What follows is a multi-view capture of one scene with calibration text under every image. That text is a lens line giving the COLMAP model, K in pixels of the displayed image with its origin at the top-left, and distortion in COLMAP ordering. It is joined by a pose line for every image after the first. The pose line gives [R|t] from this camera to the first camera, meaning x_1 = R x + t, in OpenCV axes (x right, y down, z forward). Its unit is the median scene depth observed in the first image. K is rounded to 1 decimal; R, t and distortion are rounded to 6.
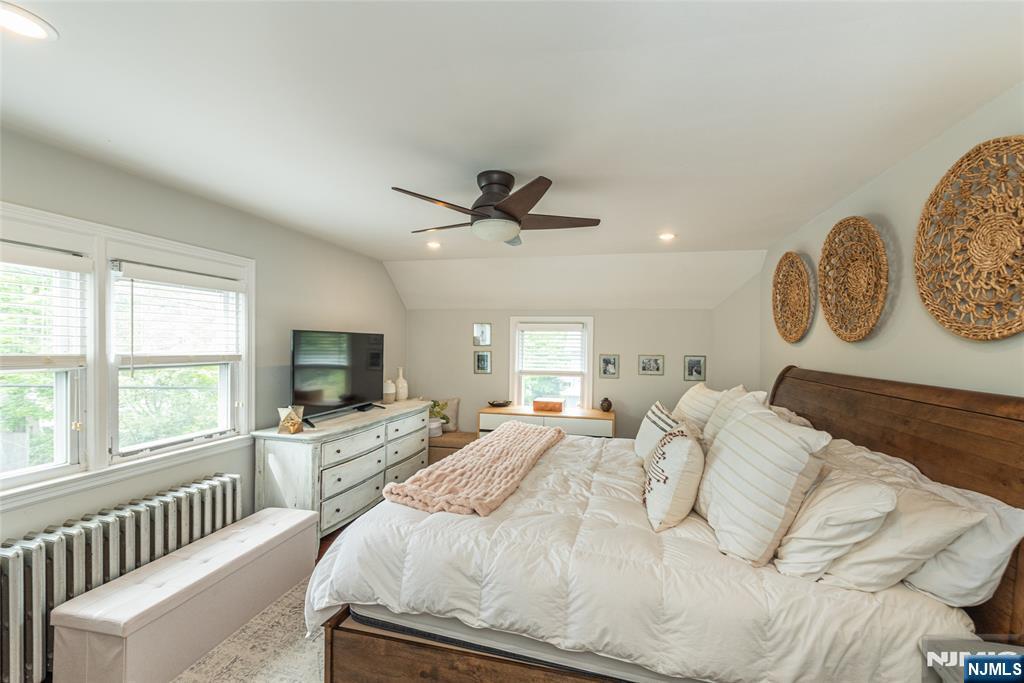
lens RADIAL K [[415.4, 0, 515.0], [0, 415.4, 344.1], [0, 0, 1]] dist [0.001149, -0.000596]
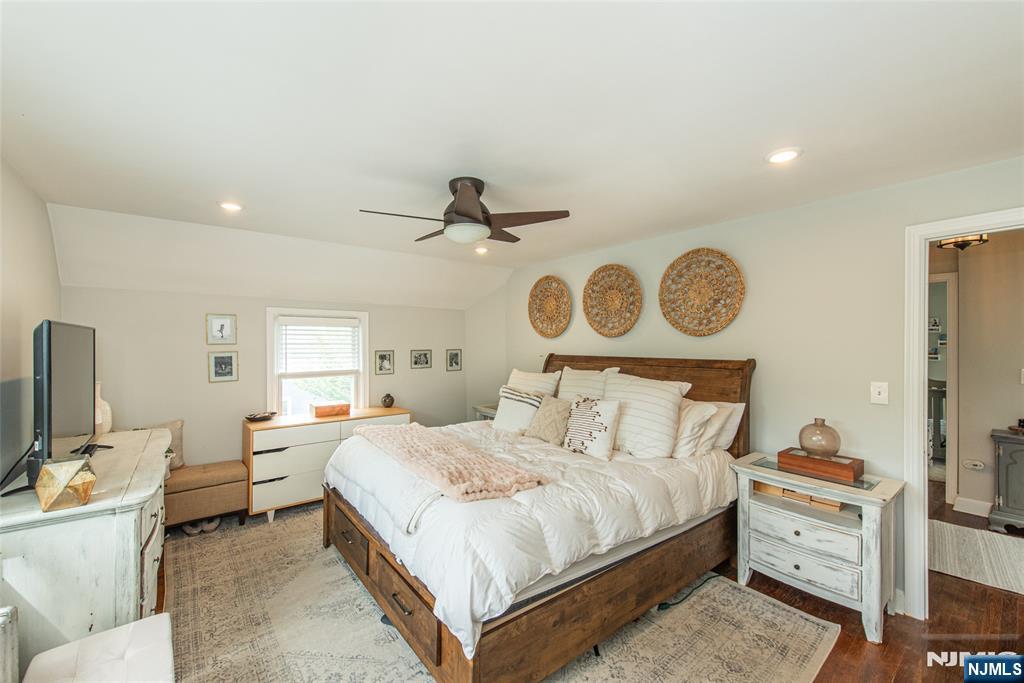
lens RADIAL K [[437.7, 0, 515.6], [0, 437.7, 339.2], [0, 0, 1]] dist [0.008928, -0.000040]
pose [[0.610725, -0.008746, 0.791794, -0.426603], [0.008983, 0.999951, 0.004116, -0.003802], [-0.791792, 0.004599, 0.610774, 0.112043]]
